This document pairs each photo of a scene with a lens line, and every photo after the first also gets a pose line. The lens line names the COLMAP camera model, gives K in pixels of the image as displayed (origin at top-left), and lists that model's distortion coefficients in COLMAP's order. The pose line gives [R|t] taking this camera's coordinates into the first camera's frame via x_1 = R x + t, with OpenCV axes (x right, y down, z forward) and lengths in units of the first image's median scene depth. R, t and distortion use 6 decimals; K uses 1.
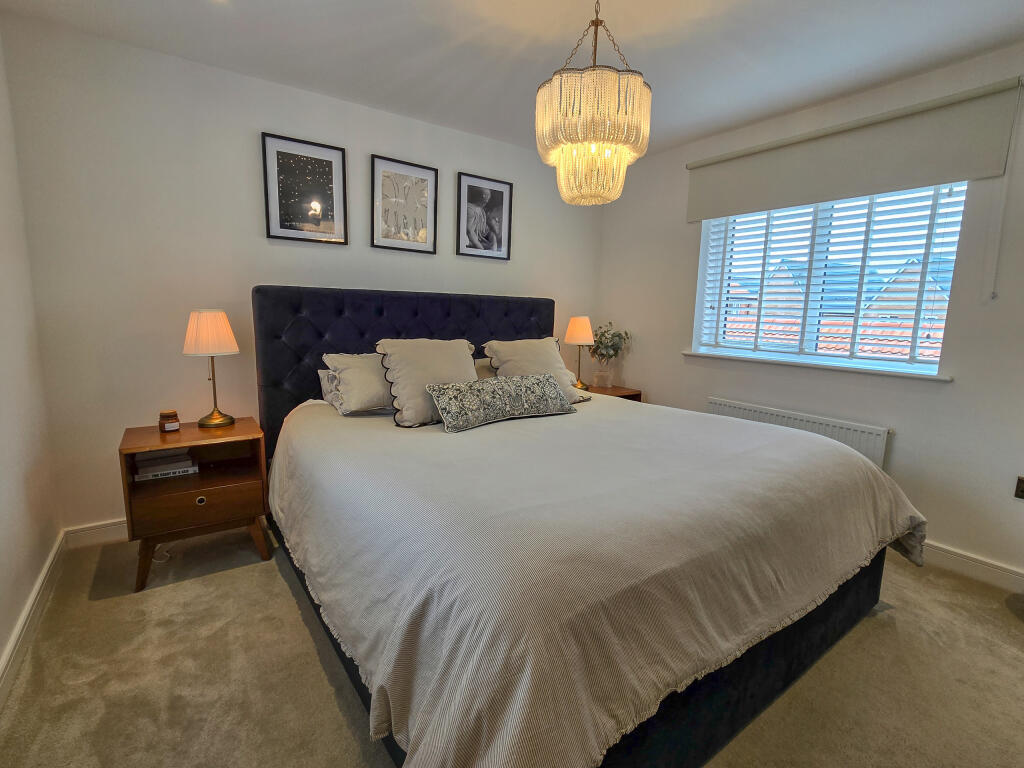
lens RADIAL K [[490.8, 0, 510.2], [0, 490.8, 381.2], [0, 0, 1]] dist [-0.003649, -0.000228]
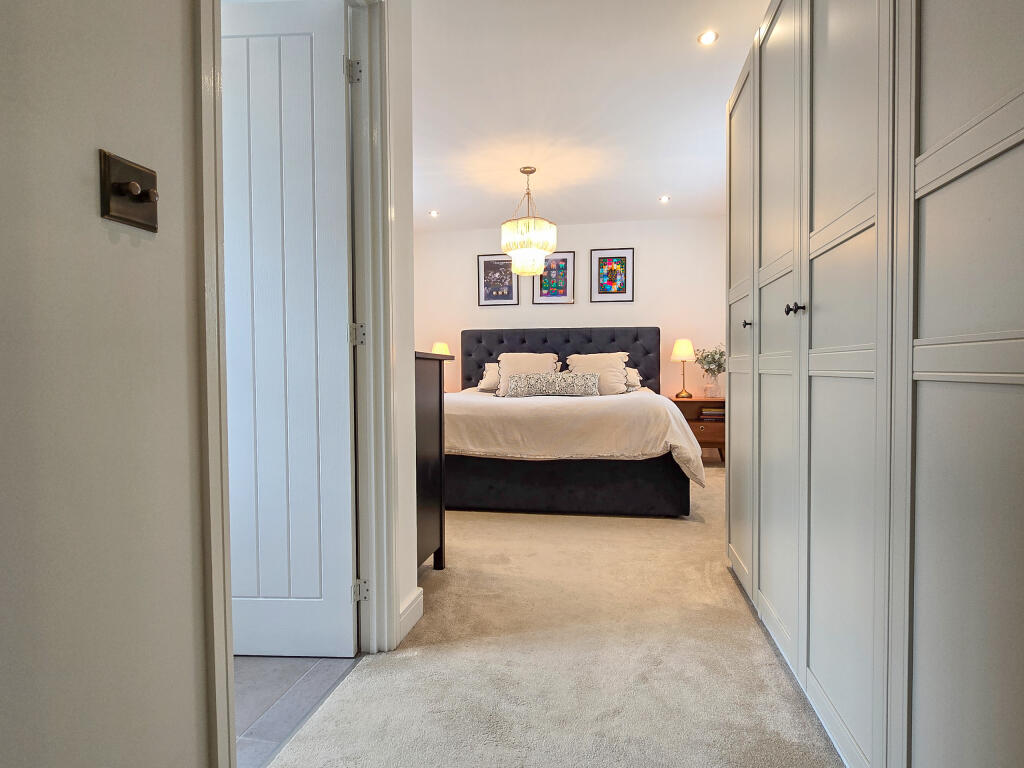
lens RADIAL K [[540.8, 0, 513.7], [0, 540.8, 383.2], [0, 0, 1]] dist [-0.003428, -0.003270]
pose [[0.714980, -0.006648, -0.699113, 1.103483], [-0.075410, 0.993388, -0.086568, 0.184748], [0.695066, 0.114614, 0.709751, -0.382553]]
